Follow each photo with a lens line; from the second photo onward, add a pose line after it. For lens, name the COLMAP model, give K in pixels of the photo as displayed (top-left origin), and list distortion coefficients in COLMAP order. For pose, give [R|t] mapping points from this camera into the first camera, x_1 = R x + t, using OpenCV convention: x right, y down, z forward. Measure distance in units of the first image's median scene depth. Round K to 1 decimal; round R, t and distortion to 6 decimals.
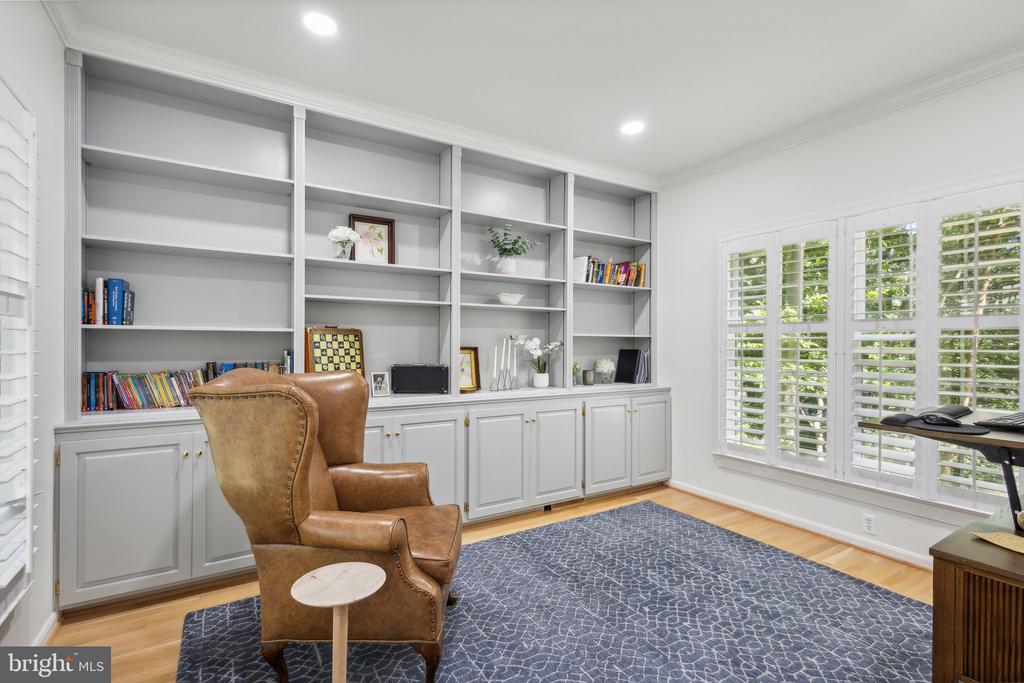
lens RADIAL K [[472.5, 0, 509.4], [0, 472.5, 337.1], [0, 0, 1]] dist [0.008144, -0.001146]
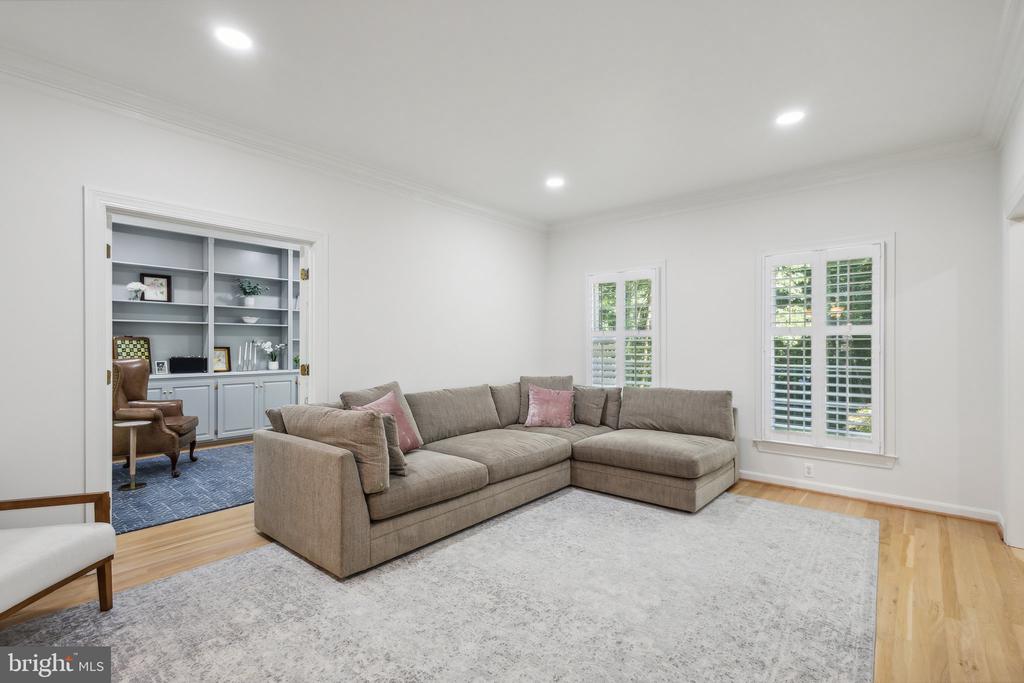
lens RADIAL K [[472.5, 0, 515.0], [0, 472.5, 342.9], [0, 0, 1]] dist [0.008144, -0.001146]
pose [[0.949223, -0.001584, 0.314599, 0.426953], [-0.001980, 0.999937, 0.011008, -0.017708], [-0.314596, -0.011072, 0.949161, -1.116142]]
